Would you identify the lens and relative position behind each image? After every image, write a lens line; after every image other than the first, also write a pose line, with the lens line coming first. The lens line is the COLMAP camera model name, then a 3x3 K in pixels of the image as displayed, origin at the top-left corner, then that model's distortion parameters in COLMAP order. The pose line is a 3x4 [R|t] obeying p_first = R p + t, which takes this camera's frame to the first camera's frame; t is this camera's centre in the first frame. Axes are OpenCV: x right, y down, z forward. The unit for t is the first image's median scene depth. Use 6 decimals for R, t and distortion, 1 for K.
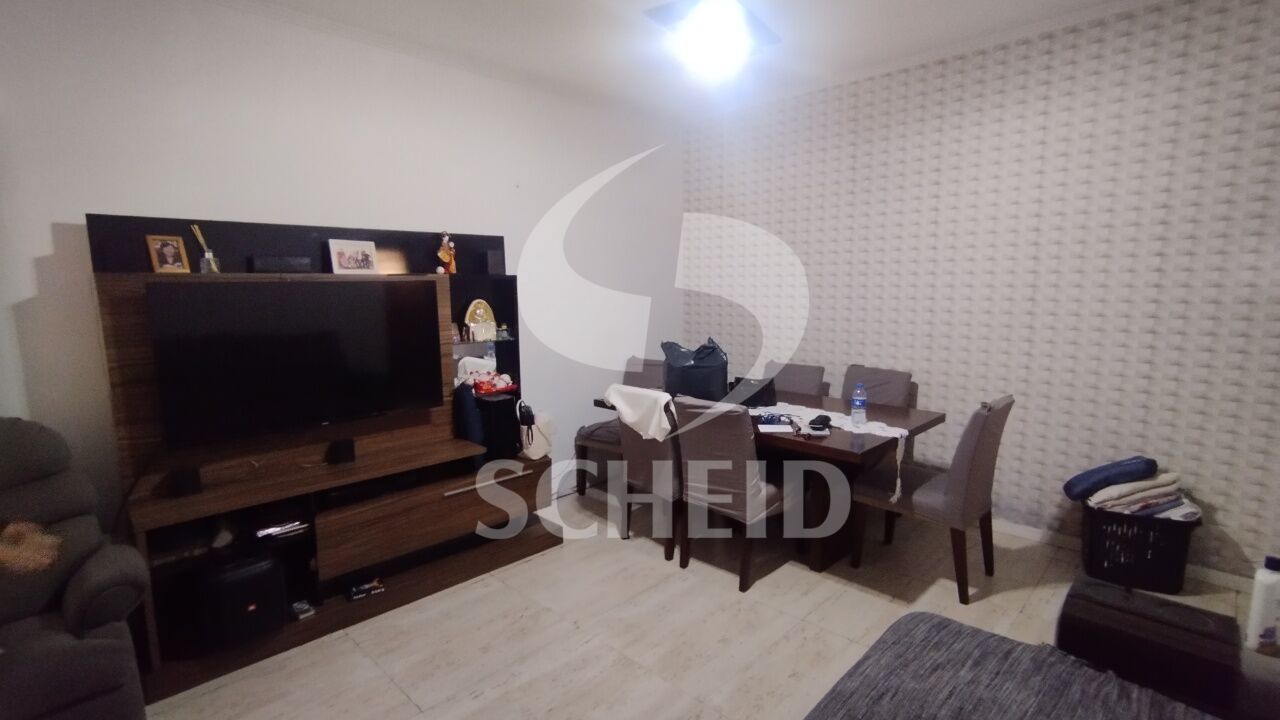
lens RADIAL K [[590.6, 0, 640.5], [0, 590.6, 357.8], [0, 0, 1]] dist [0.001078, 0.000127]
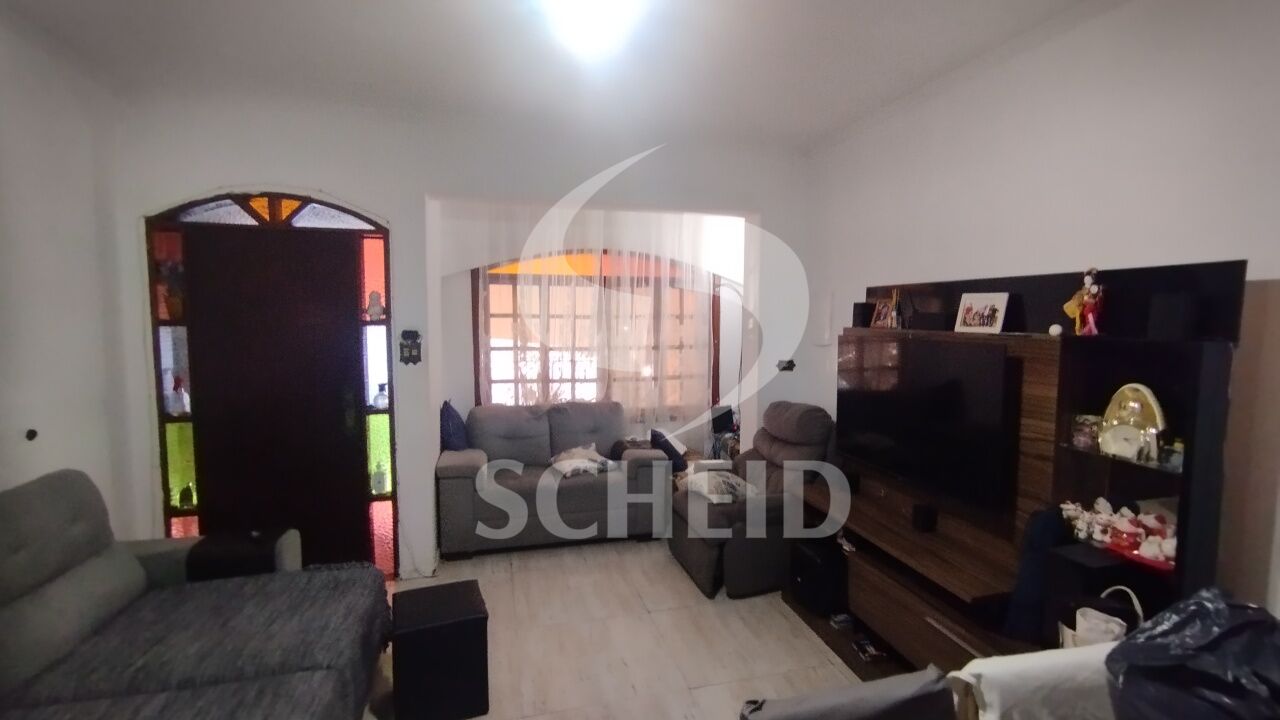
lens RADIAL K [[590.6, 0, 641.0], [0, 590.6, 362.3], [0, 0, 1]] dist [0.001078, 0.000127]
pose [[-0.509159, 0.076637, -0.857254, 0.499740], [-0.108357, 0.982395, 0.152182, -0.176744], [0.853824, 0.170374, -0.491891, 1.012769]]
